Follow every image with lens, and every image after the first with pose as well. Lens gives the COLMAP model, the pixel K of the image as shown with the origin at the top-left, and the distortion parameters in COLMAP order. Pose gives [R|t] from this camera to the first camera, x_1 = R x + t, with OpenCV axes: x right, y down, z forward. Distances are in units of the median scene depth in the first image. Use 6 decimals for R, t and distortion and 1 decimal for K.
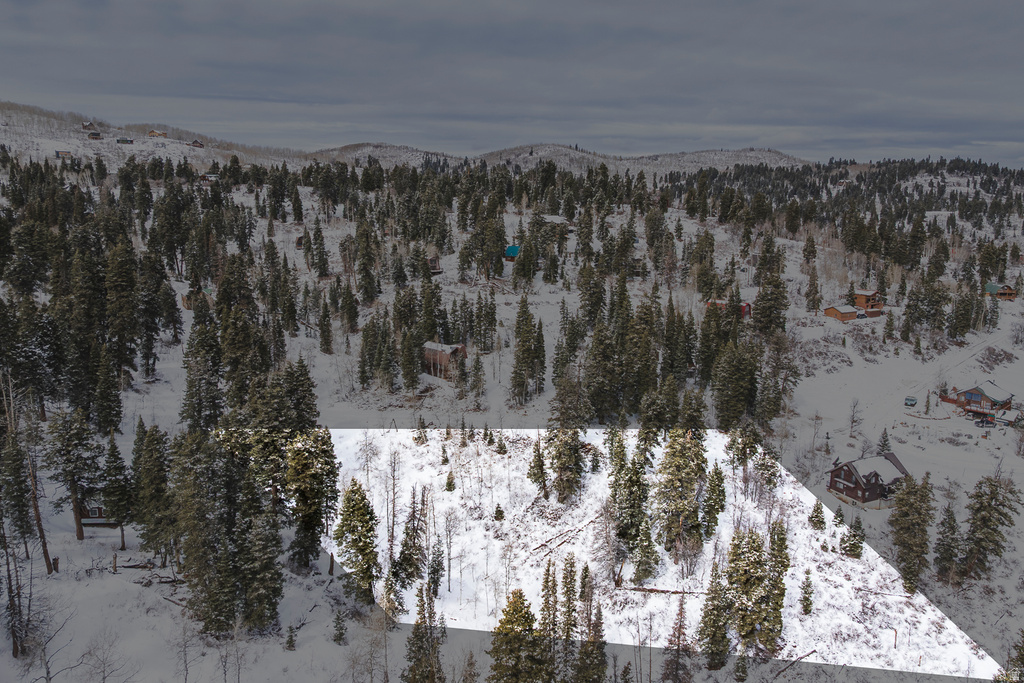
lens RADIAL K [[717.3, 0, 514.4], [0, 717.3, 296.8], [0, 0, 1]] dist [-0.042474, 0.005514]
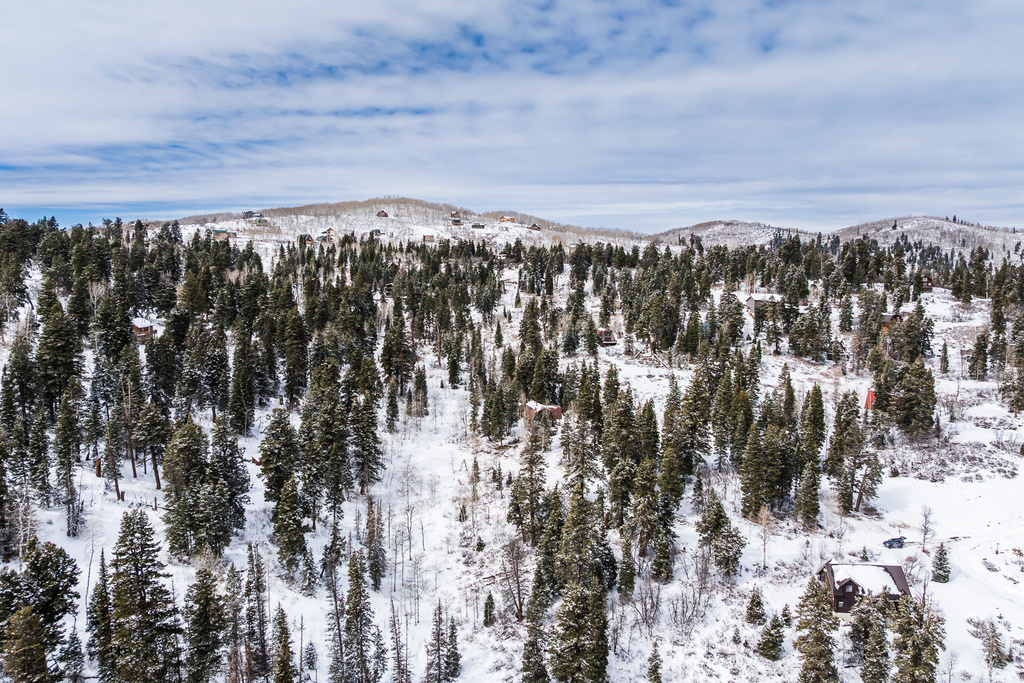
lens RADIAL K [[717.3, 0, 516.0], [0, 717.3, 301.6], [0, 0, 1]] dist [-0.042474, 0.005514]
pose [[0.870544, 0.021708, -0.491612, 0.346724], [-0.070732, 0.994172, -0.081353, 0.000343], [0.486981, 0.105594, 0.867006, -0.009975]]
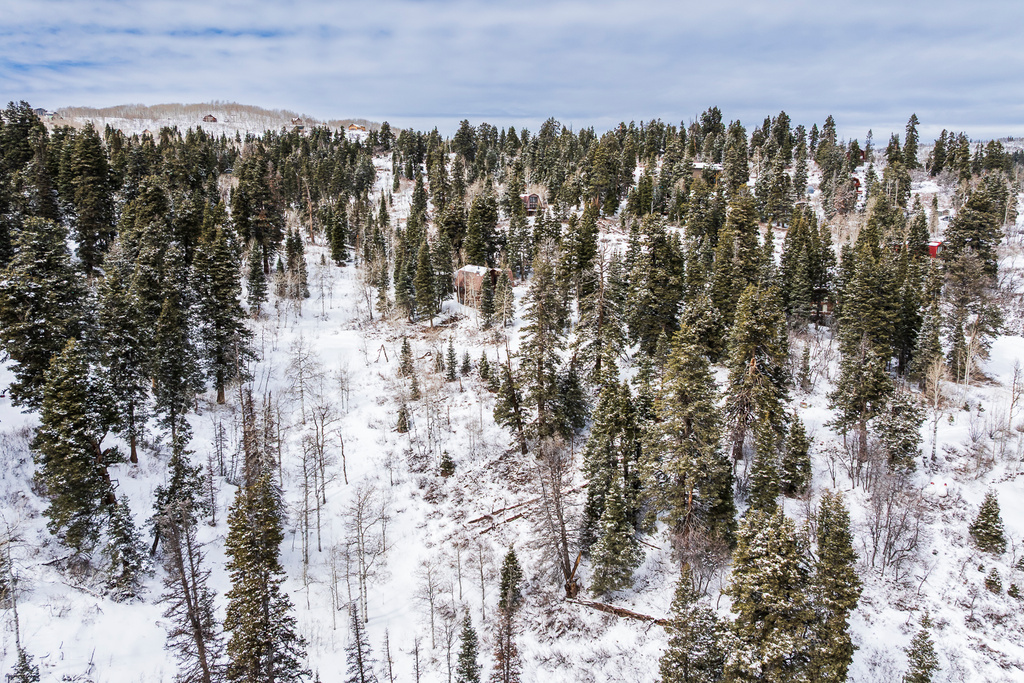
lens RADIAL K [[717.3, 0, 513.1], [0, 717.3, 299.1], [0, 0, 1]] dist [-0.042474, 0.005514]
pose [[0.955653, 0.030918, -0.292869, 0.134147], [-0.034729, 0.999366, -0.007821, 0.088424], [0.292441, 0.017645, 0.956121, 0.221465]]
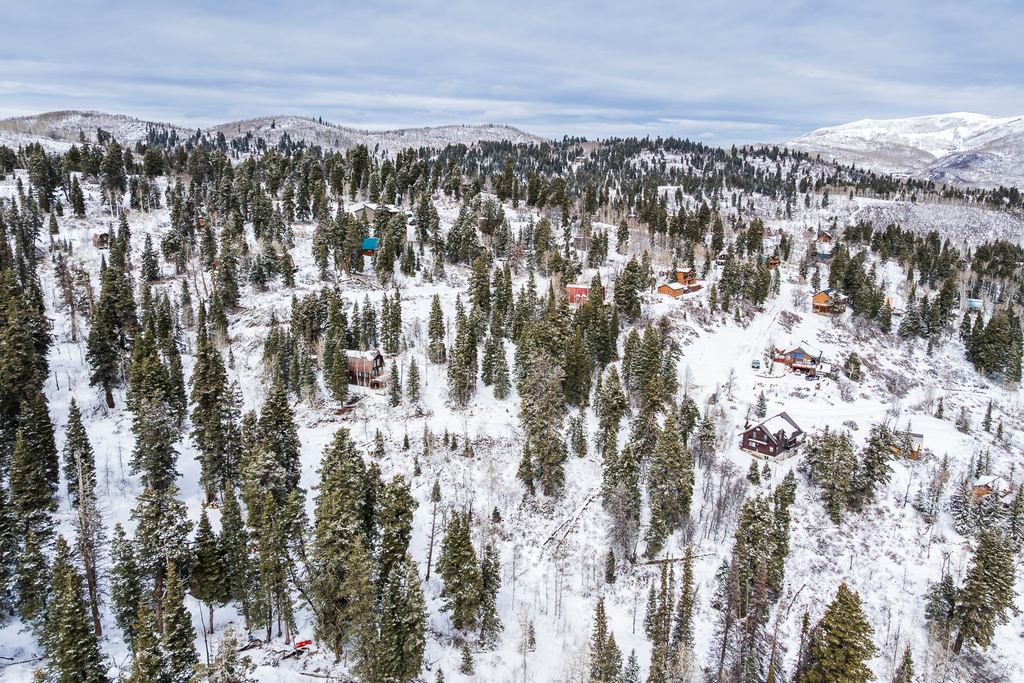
lens RADIAL K [[717.3, 0, 513.0], [0, 717.3, 296.2], [0, 0, 1]] dist [-0.042474, 0.005514]
pose [[0.932737, -0.060728, 0.355405, -0.203714], [0.047330, 0.997807, 0.046281, -0.035121], [-0.357436, -0.026347, 0.933566, 0.021685]]
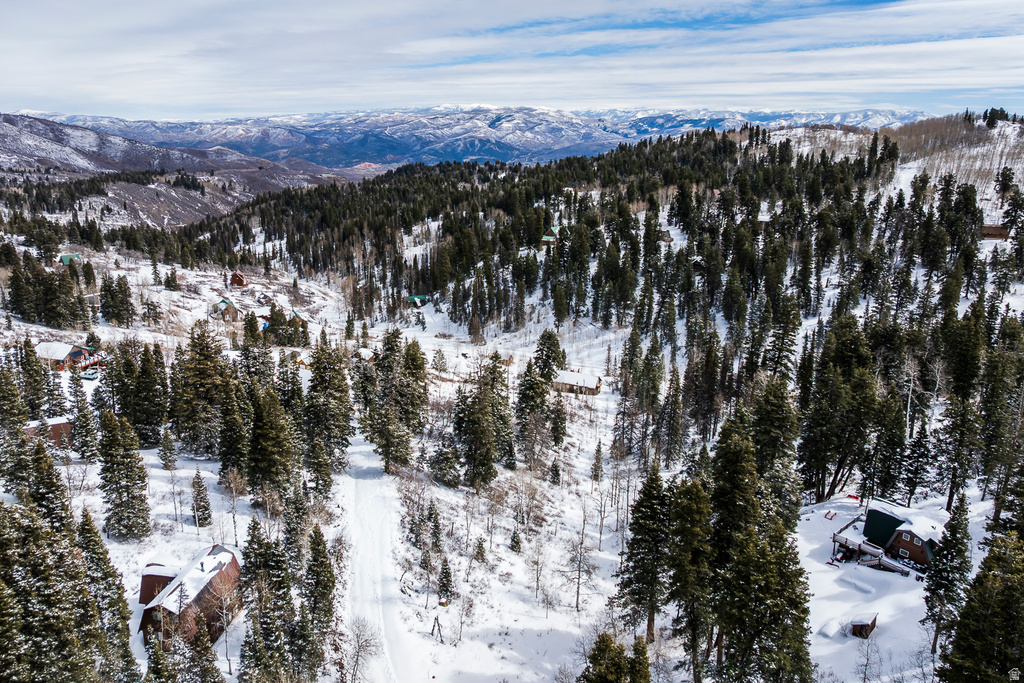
lens RADIAL K [[717.3, 0, 513.0], [0, 717.3, 301.6], [0, 0, 1]] dist [-0.042474, 0.005514]
pose [[-0.576519, -0.213607, 0.788668, -0.424783], [0.090037, 0.942737, 0.321154, -0.170200], [-0.812108, 0.256160, -0.524274, 0.848904]]
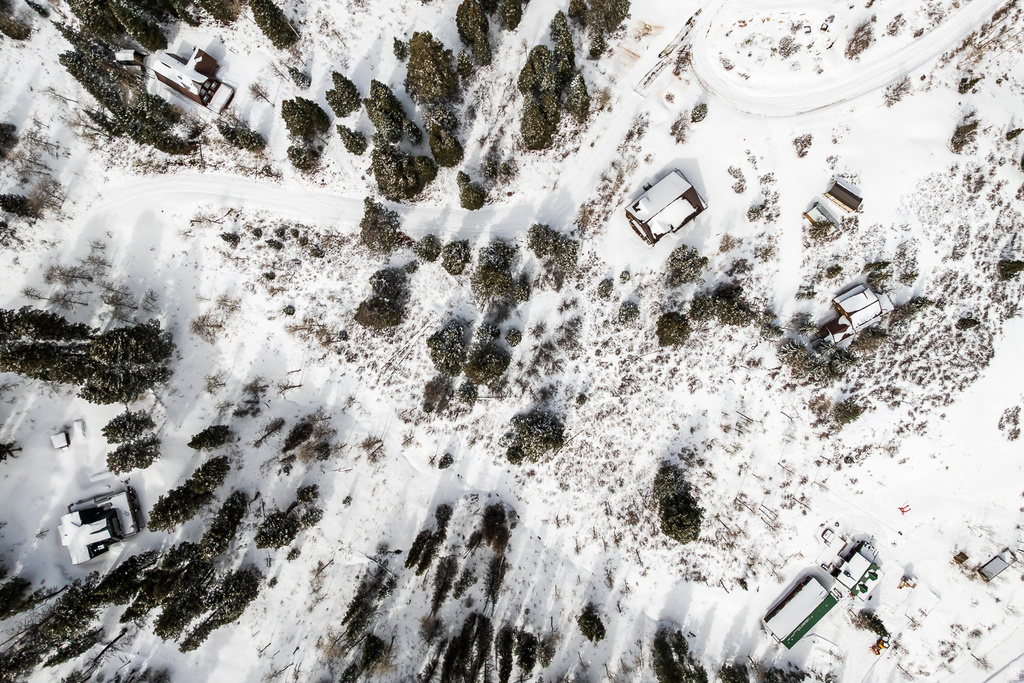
lens RADIAL K [[717.3, 0, 508.8], [0, 717.3, 334.6], [0, 0, 1]] dist [-0.042474, 0.005514]
pose [[0.971937, -0.233529, -0.028334, 0.163701], [0.076729, 0.200851, 0.976612, -0.487209], [-0.222376, -0.951380, 0.213133, 0.406415]]
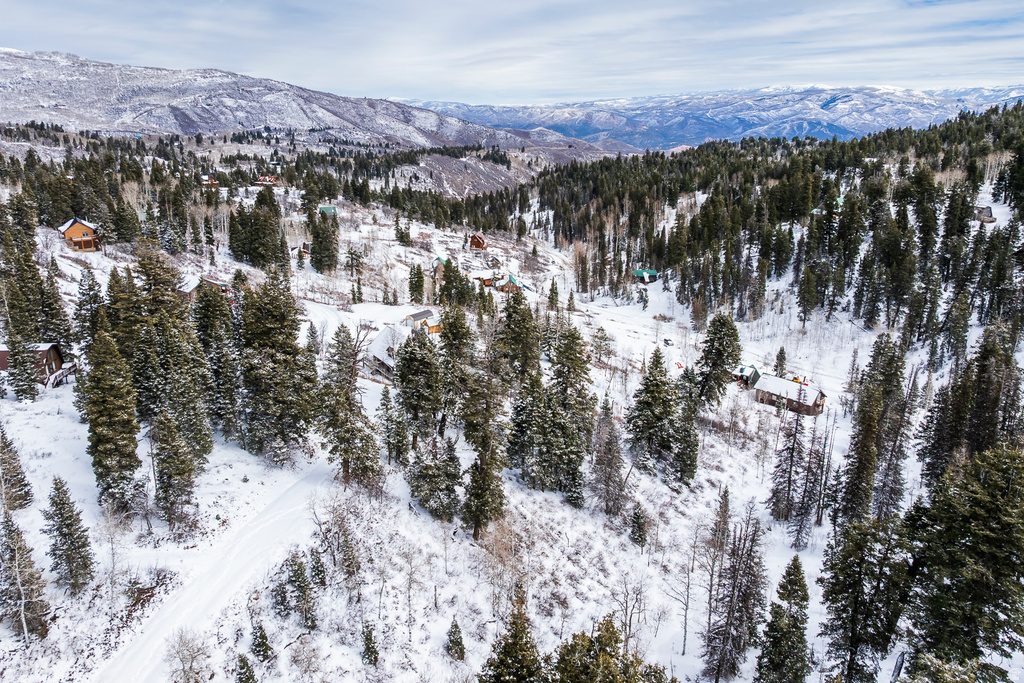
lens RADIAL K [[717.3, 0, 514.1], [0, 717.3, 308.2], [0, 0, 1]] dist [-0.042474, 0.005514]
pose [[-0.184356, -0.276055, 0.943296, -0.306683], [0.133895, 0.943745, 0.302354, -0.061832], [-0.973697, 0.182043, -0.137023, 0.612168]]
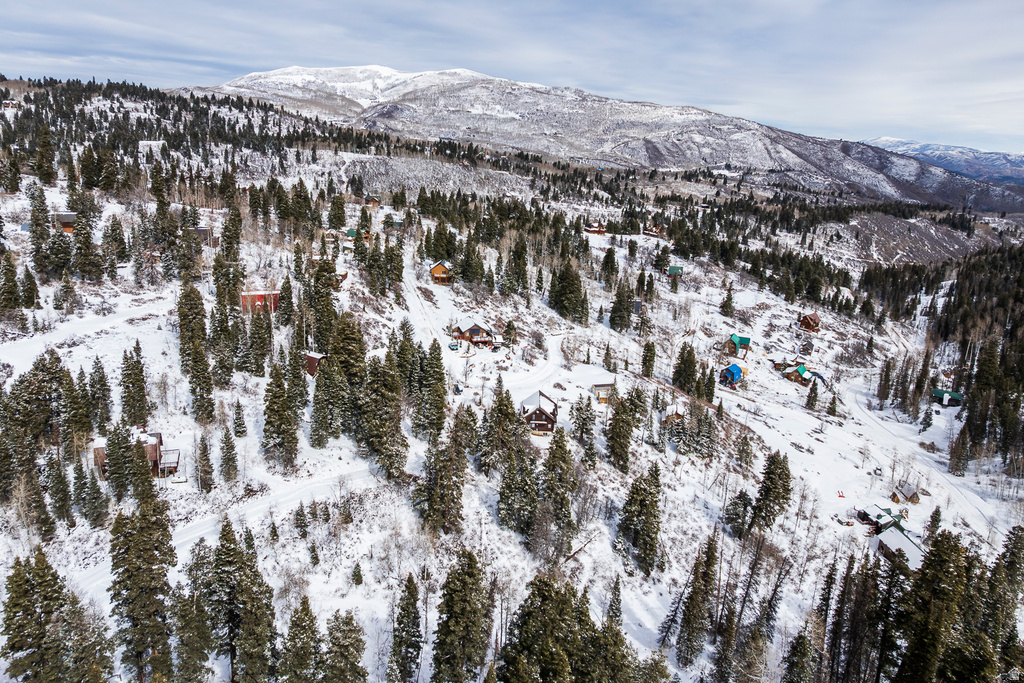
lens RADIAL K [[717.3, 0, 510.7], [0, 717.3, 305.1], [0, 0, 1]] dist [-0.042474, 0.005514]
pose [[0.437459, -0.206408, 0.875229, -0.445757], [0.086513, 0.978446, 0.187509, -0.138263], [-0.895067, -0.006309, 0.445886, 0.267963]]
